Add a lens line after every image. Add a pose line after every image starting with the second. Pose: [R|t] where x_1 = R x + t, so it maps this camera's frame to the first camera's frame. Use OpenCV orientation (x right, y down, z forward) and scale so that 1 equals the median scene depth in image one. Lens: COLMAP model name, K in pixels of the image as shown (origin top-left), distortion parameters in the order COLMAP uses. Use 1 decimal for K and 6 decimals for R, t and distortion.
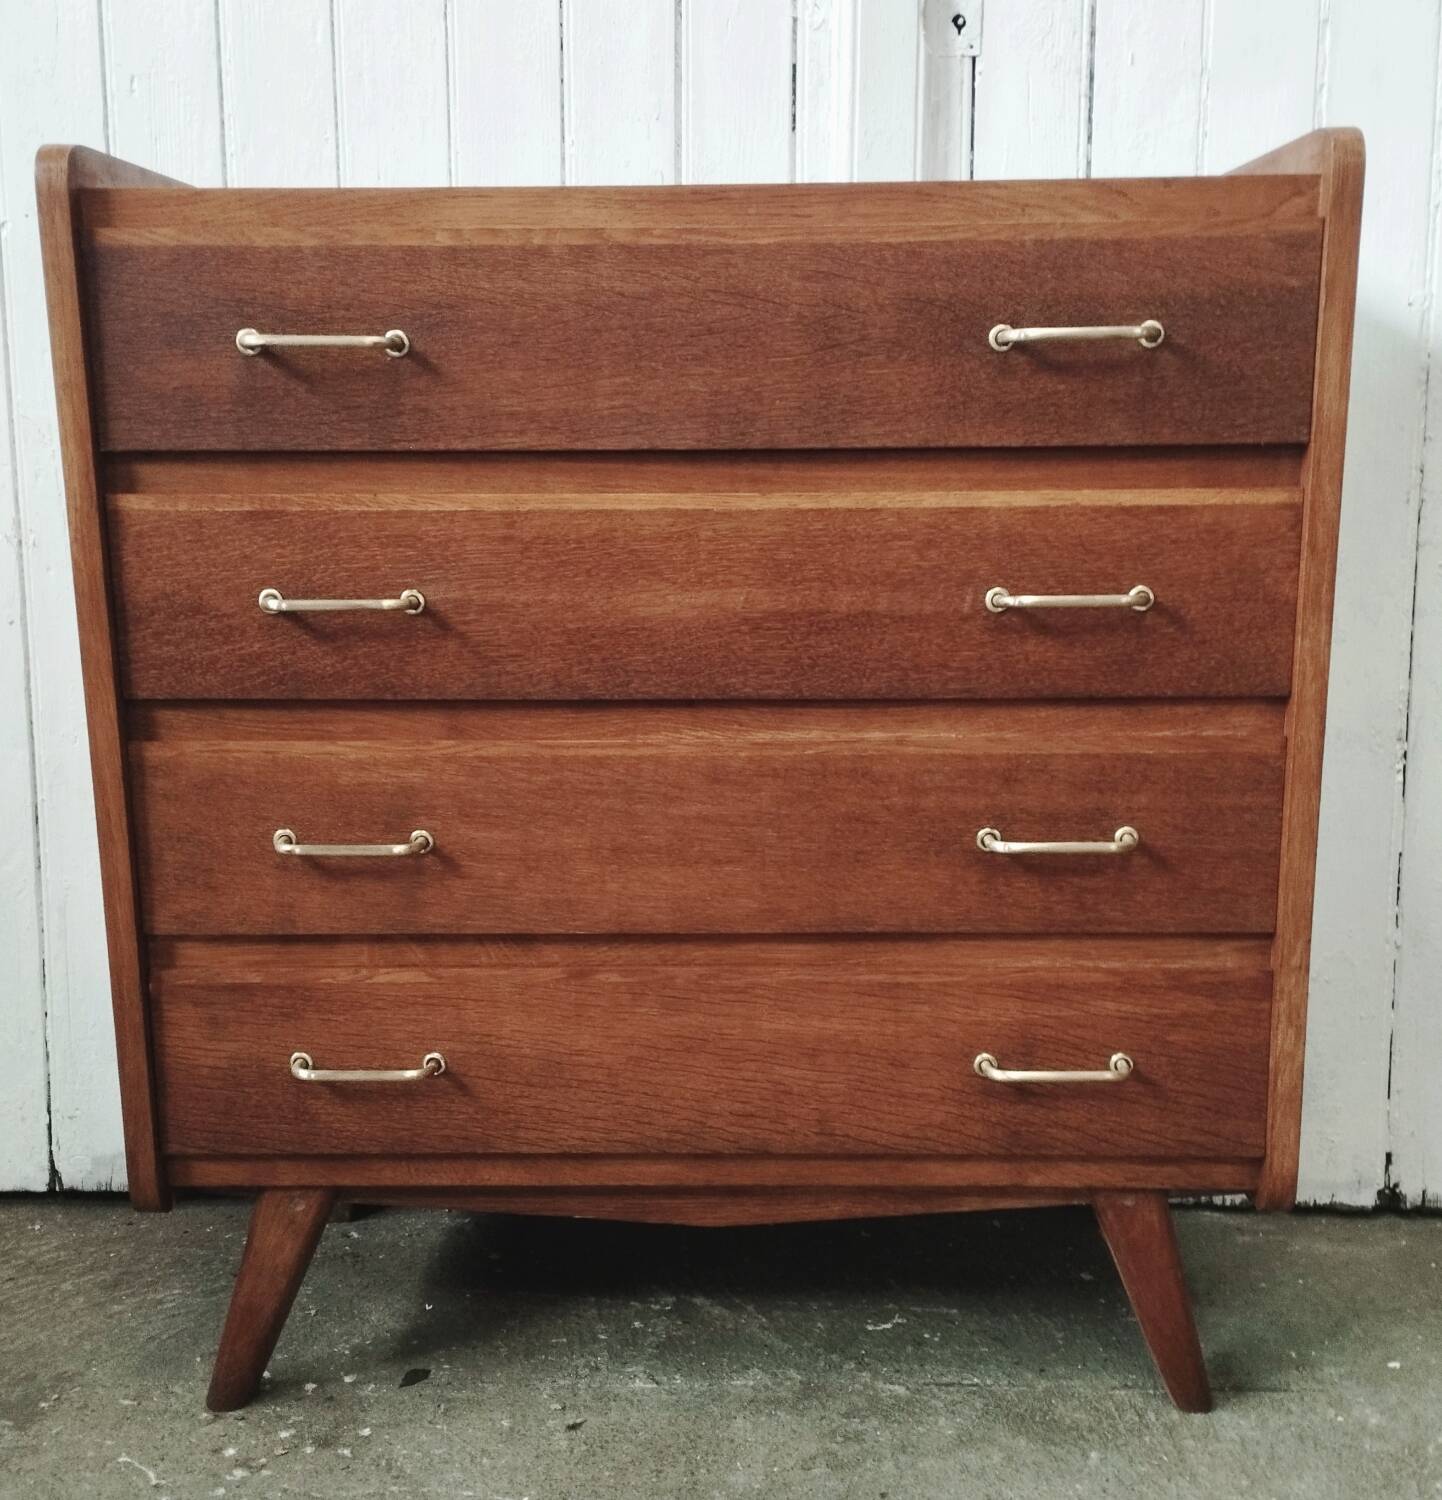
lens RADIAL K [[1832.5, 0, 710.2], [0, 1832.5, 829.9], [0, 0, 1]] dist [0.072571, 0.000000]
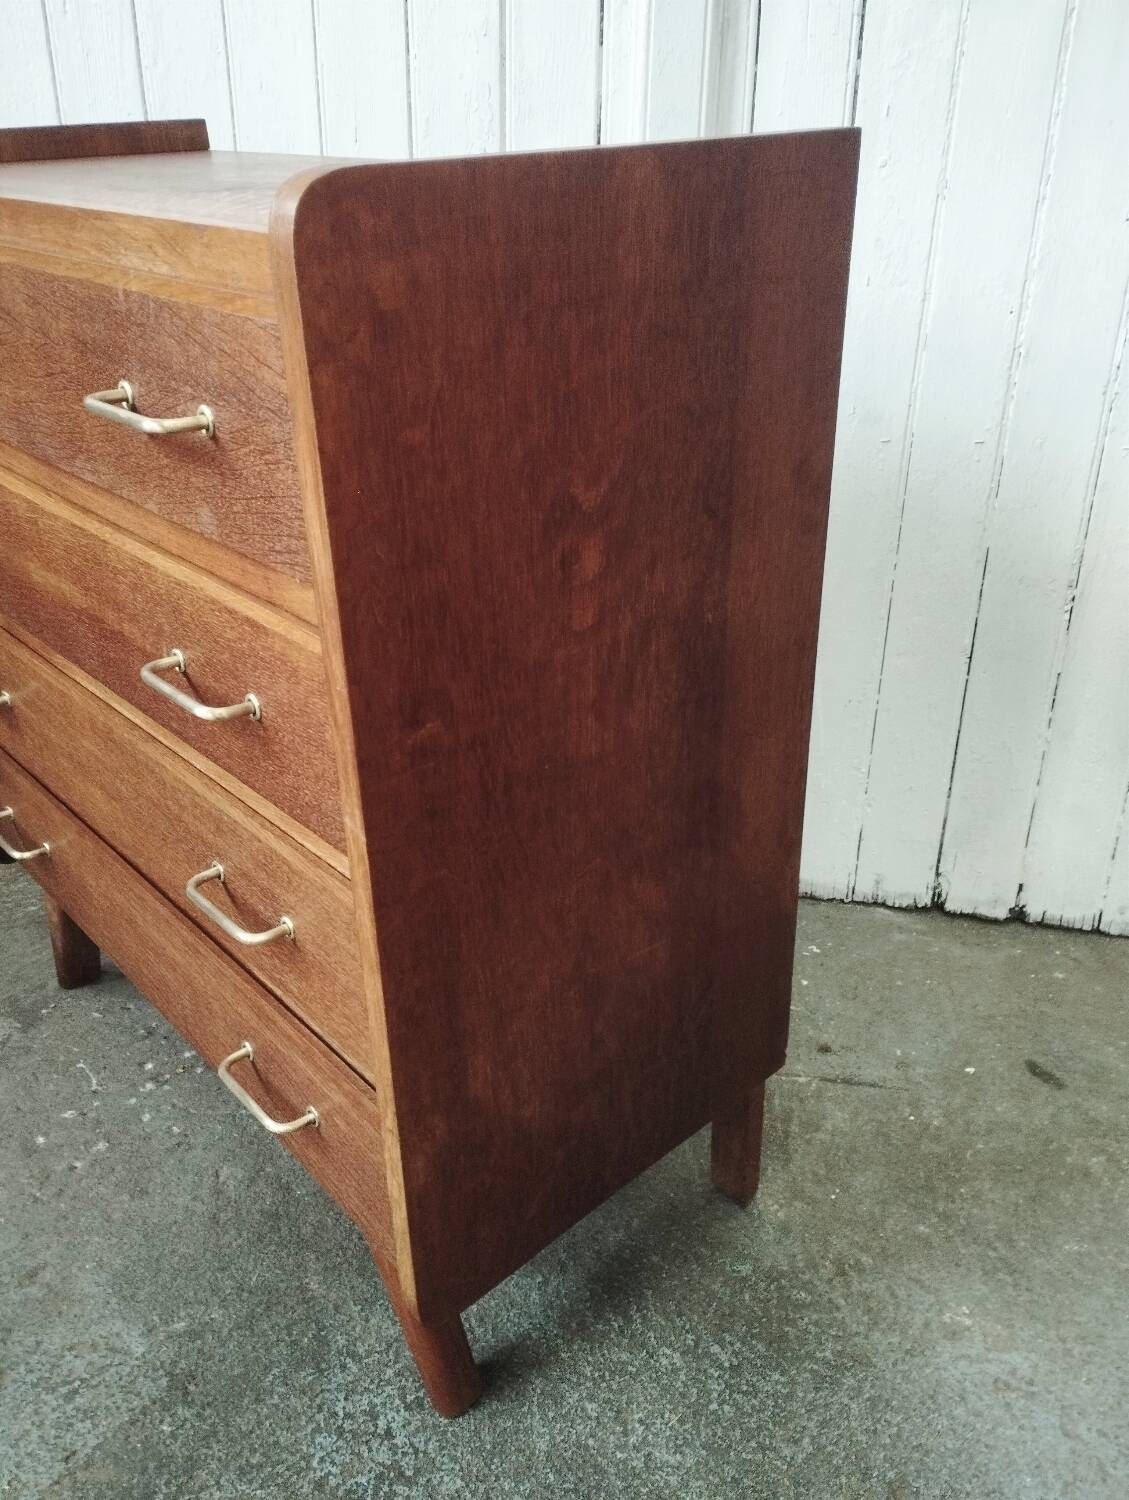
lens RADIAL K [[1237.6, 0, 555.2], [0, 1237.6, 743.4], [0, 0, 1]] dist [0.095972, -0.111168]
pose [[0.989702, 0.071761, -0.123852, 0.186213], [-0.034809, 0.959937, 0.278044, -0.224610], [0.138843, -0.270870, 0.952550, 0.156130]]
